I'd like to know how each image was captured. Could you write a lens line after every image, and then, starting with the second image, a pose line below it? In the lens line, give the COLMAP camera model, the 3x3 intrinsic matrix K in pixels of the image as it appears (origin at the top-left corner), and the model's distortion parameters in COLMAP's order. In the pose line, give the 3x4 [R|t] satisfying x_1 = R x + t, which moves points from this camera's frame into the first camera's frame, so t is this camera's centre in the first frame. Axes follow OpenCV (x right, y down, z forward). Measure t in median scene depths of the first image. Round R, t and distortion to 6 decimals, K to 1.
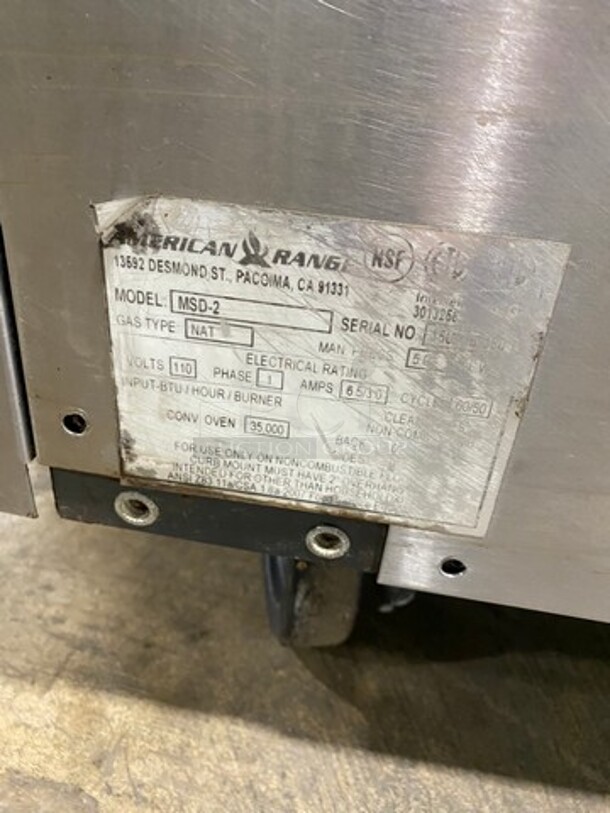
lens RADIAL K [[619.6, 0, 305.2], [0, 619.6, 404.0], [0, 0, 1]] dist [0.009174, -0.009162]
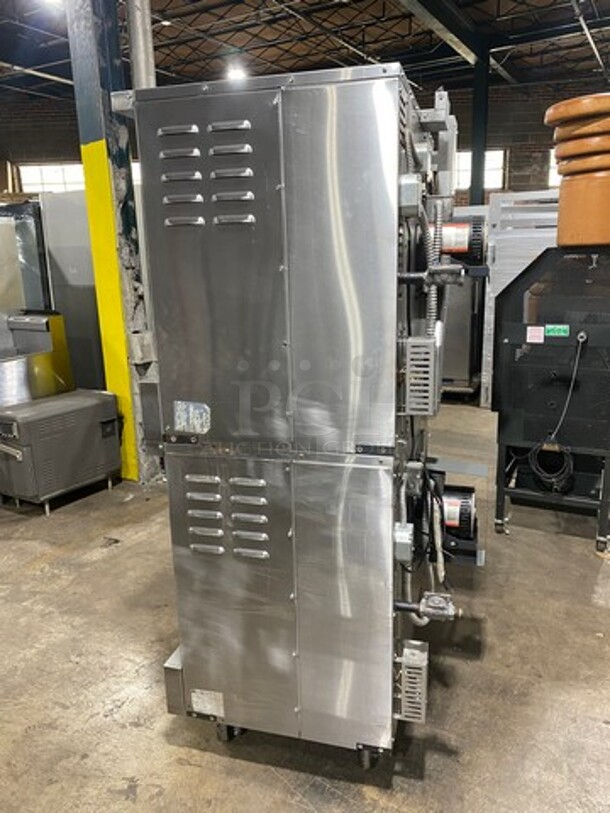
lens RADIAL K [[619.6, 0, 304.0], [0, 619.6, 407.9], [0, 0, 1]] dist [0.009174, -0.009162]
pose [[0.982890, -0.087281, -0.162201, 2.697893], [0.030788, 0.946064, -0.322515, -0.946283], [0.181602, 0.312003, 0.932564, -7.327997]]
